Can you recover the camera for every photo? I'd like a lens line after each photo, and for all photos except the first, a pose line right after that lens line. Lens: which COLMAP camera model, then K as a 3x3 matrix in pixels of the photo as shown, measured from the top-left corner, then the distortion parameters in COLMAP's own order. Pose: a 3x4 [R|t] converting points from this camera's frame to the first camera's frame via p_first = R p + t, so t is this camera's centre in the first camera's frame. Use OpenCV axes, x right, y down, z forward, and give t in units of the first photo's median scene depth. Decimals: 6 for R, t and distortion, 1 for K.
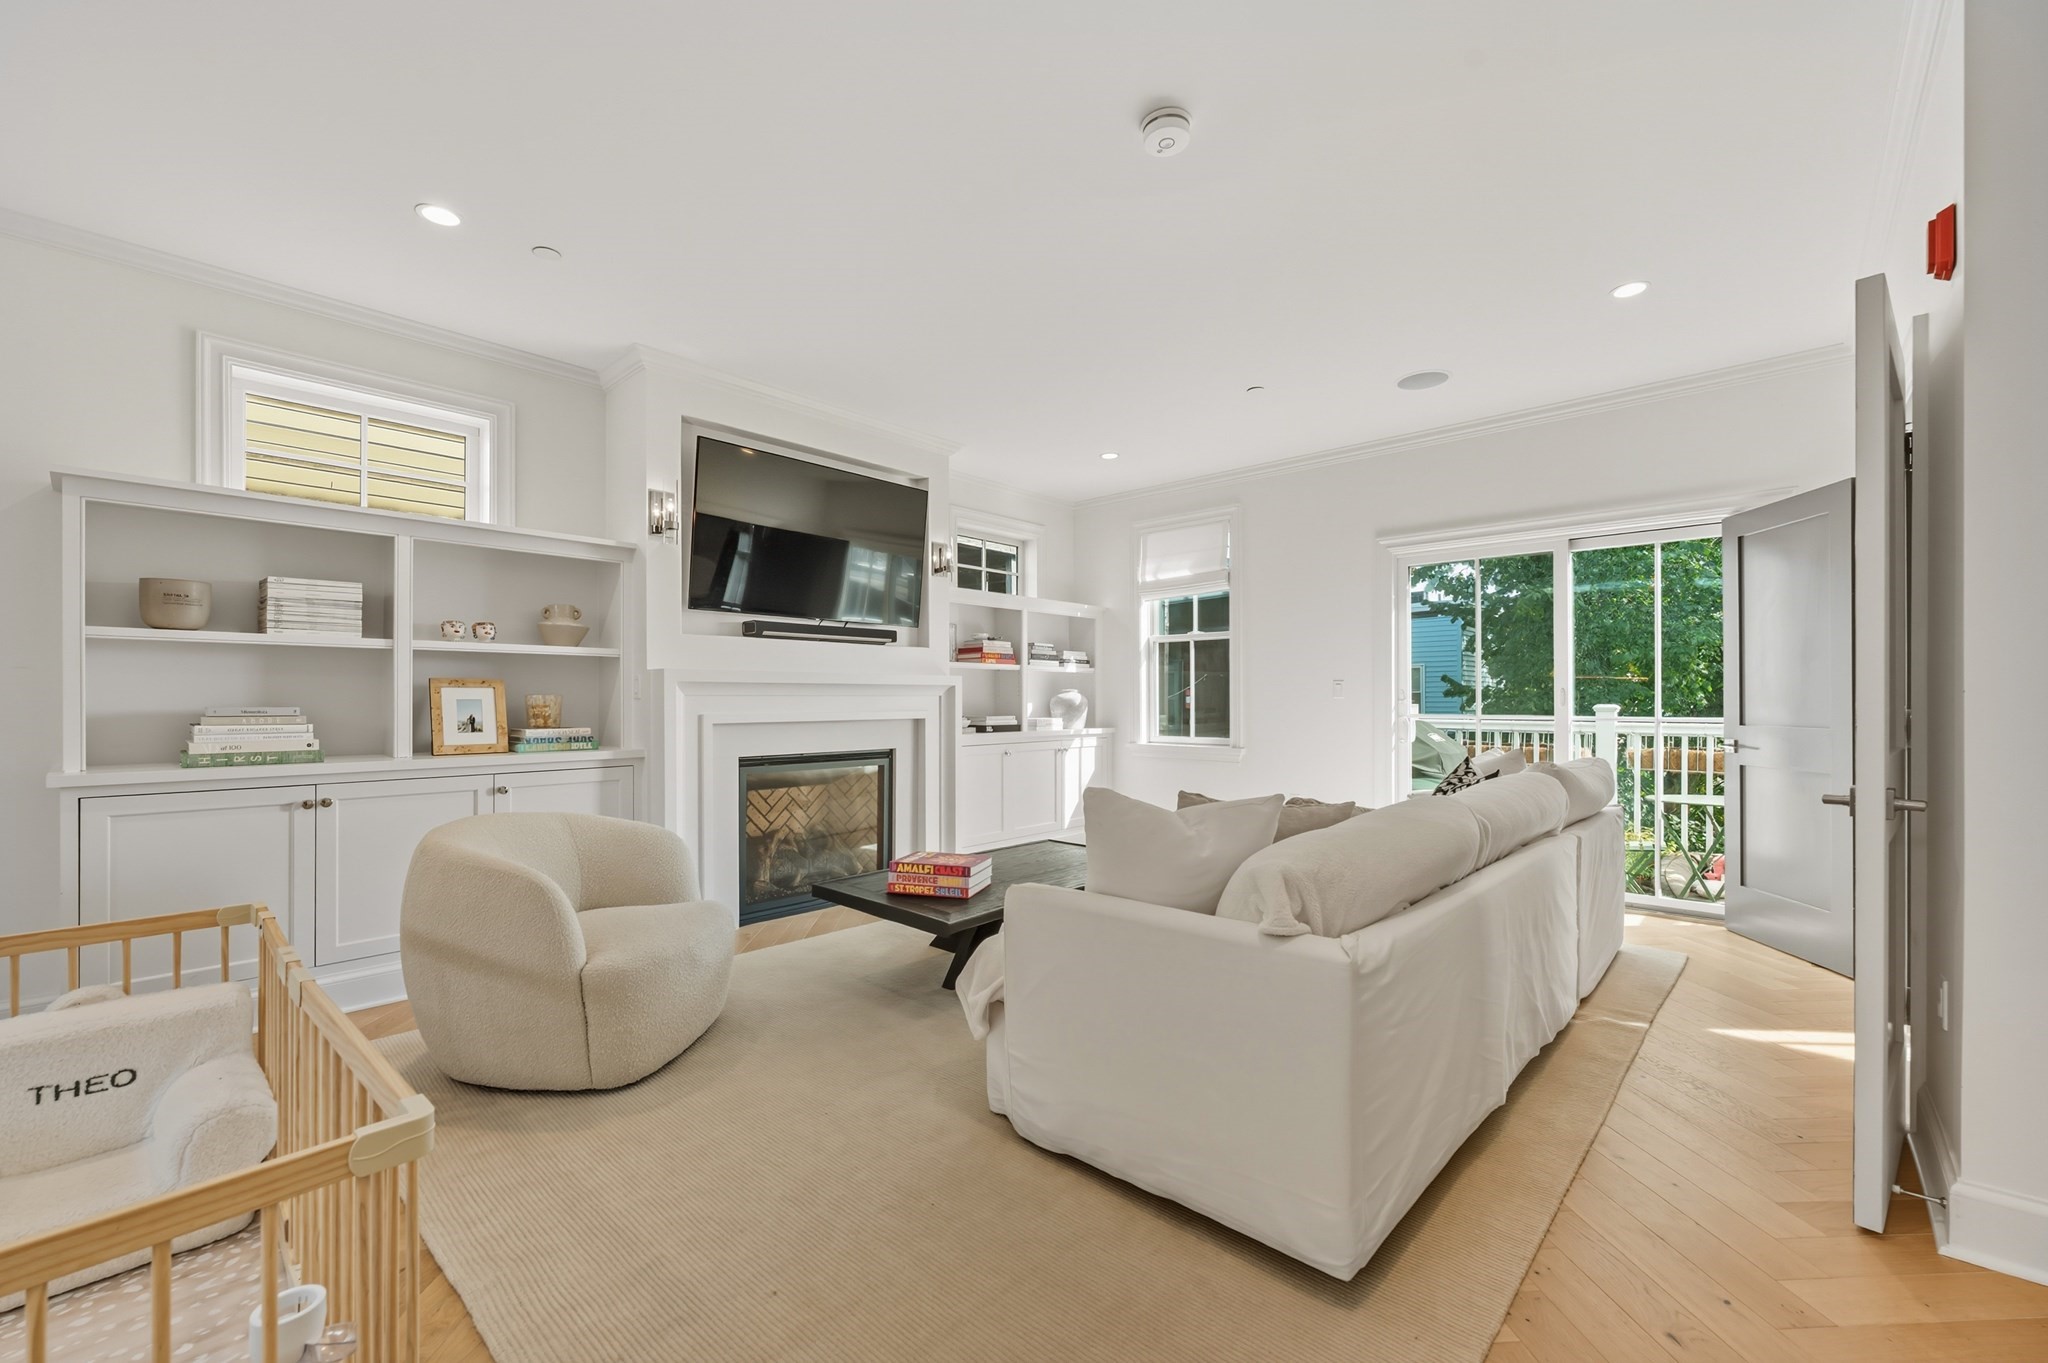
lens RADIAL K [[834.9, 0, 1024.4], [0, 834.9, 689.8], [0, 0, 1]] dist [-0.000376, -0.000119]
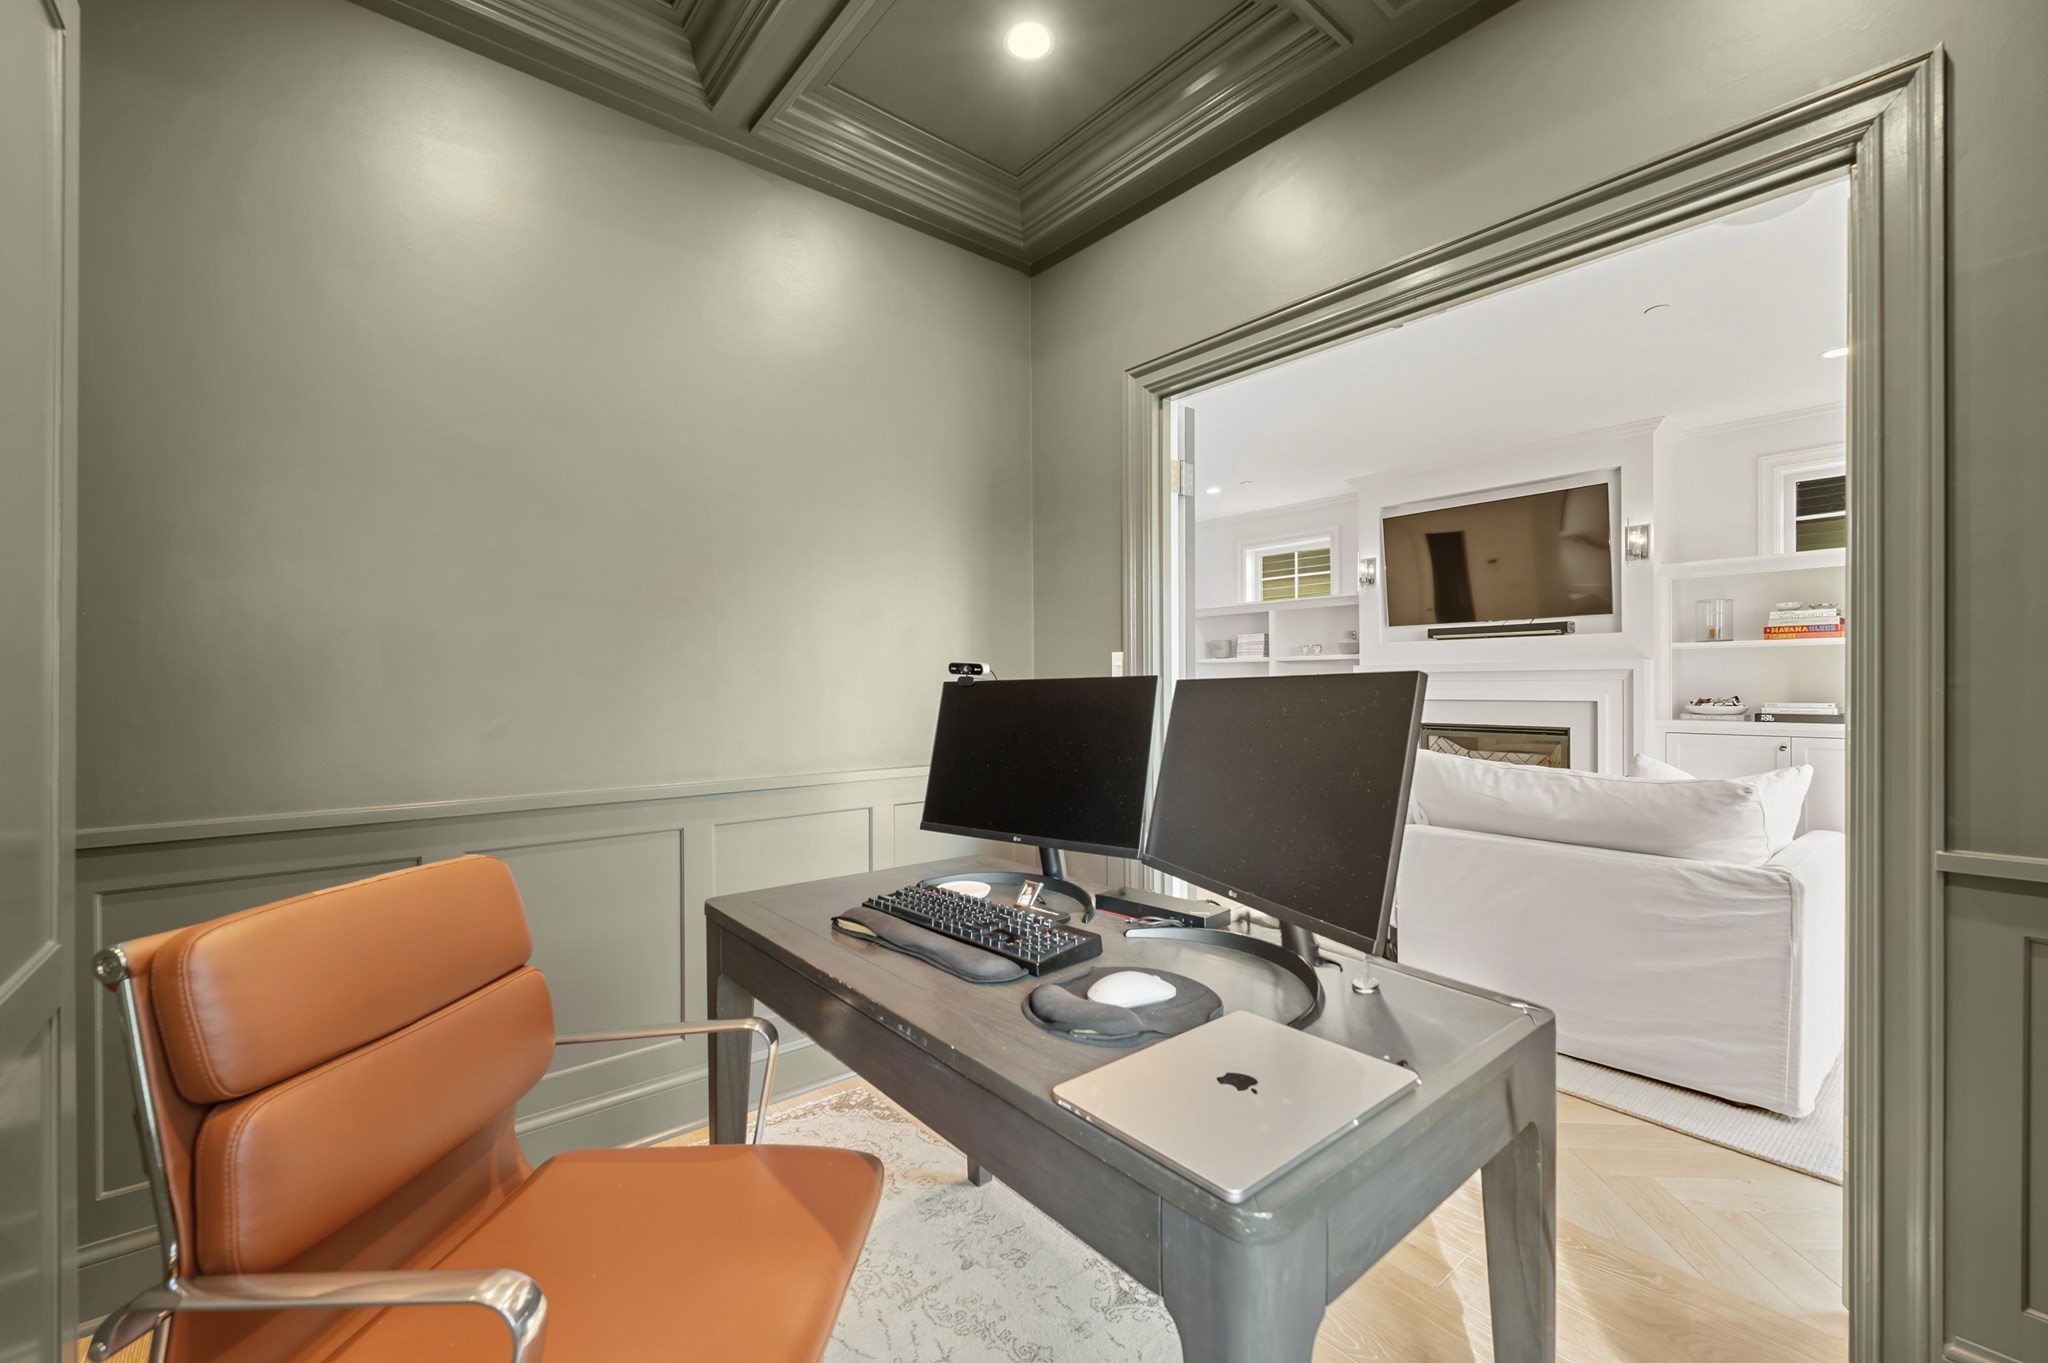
lens RADIAL K [[818.8, 0, 1024.0], [0, 818.8, 681.5], [0, 0, 1]] dist [-0.001949, -0.000119]
pose [[-0.123574, 0.000754, -0.992335, 1.258849], [0.017719, 0.999842, -0.001447, -0.002633], [0.992177, -0.017762, -0.123568, 0.509278]]
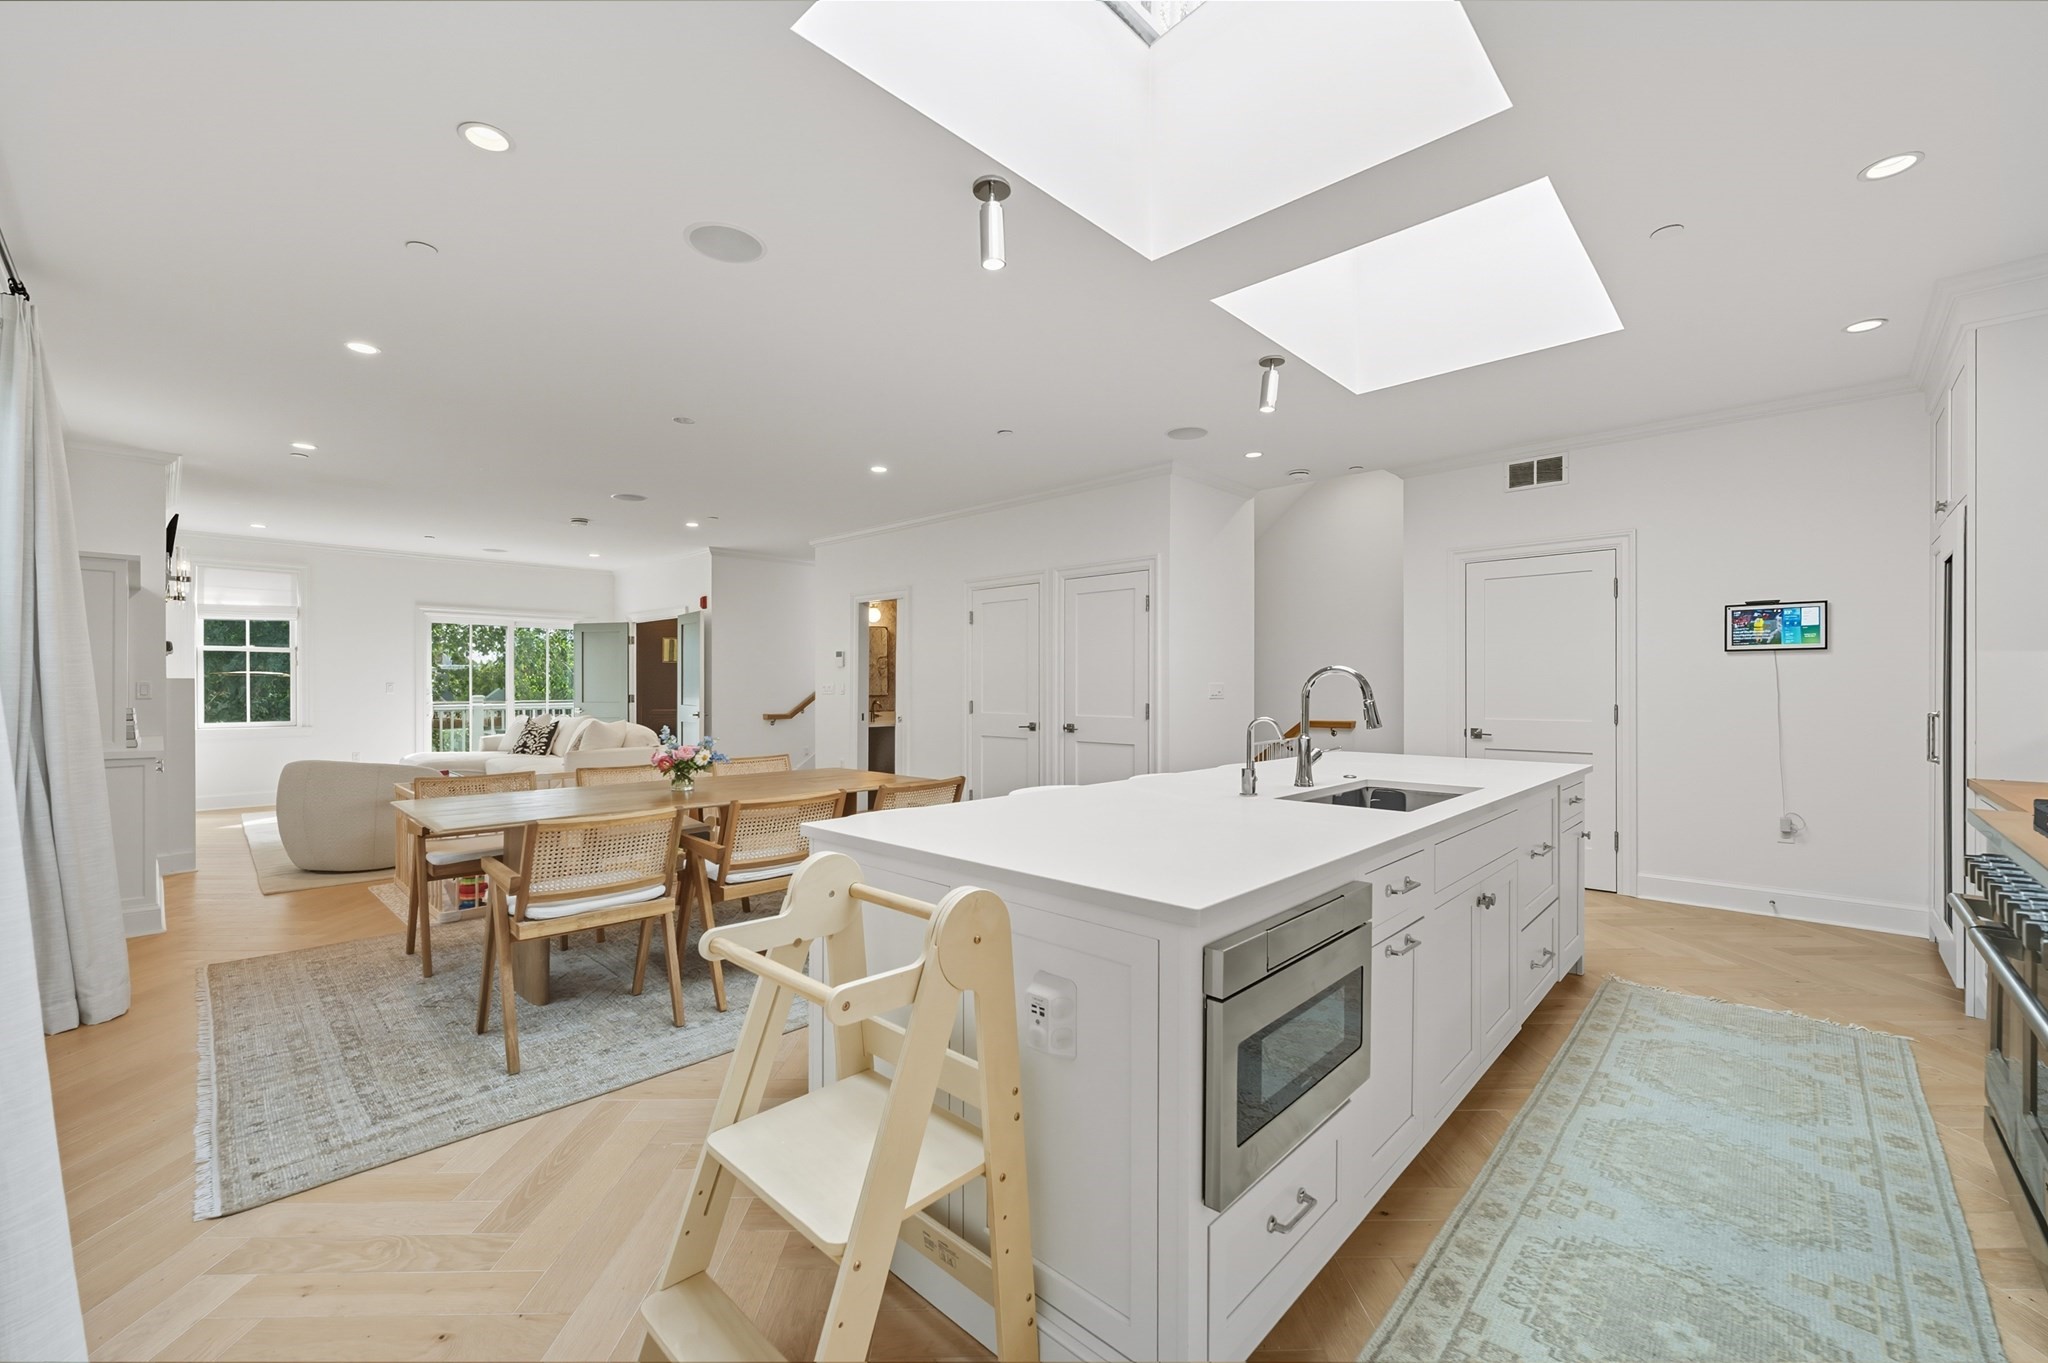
lens RADIAL K [[822.3, 0, 1022.0], [0, 822.3, 698.0], [0, 0, 1]] dist [-0.000186, -0.000103]
pose [[0.014618, -0.014762, 0.999784, -1.771452], [-0.008084, 0.999857, 0.014881, -0.020502], [-0.999860, -0.008299, 0.014496, -0.451336]]
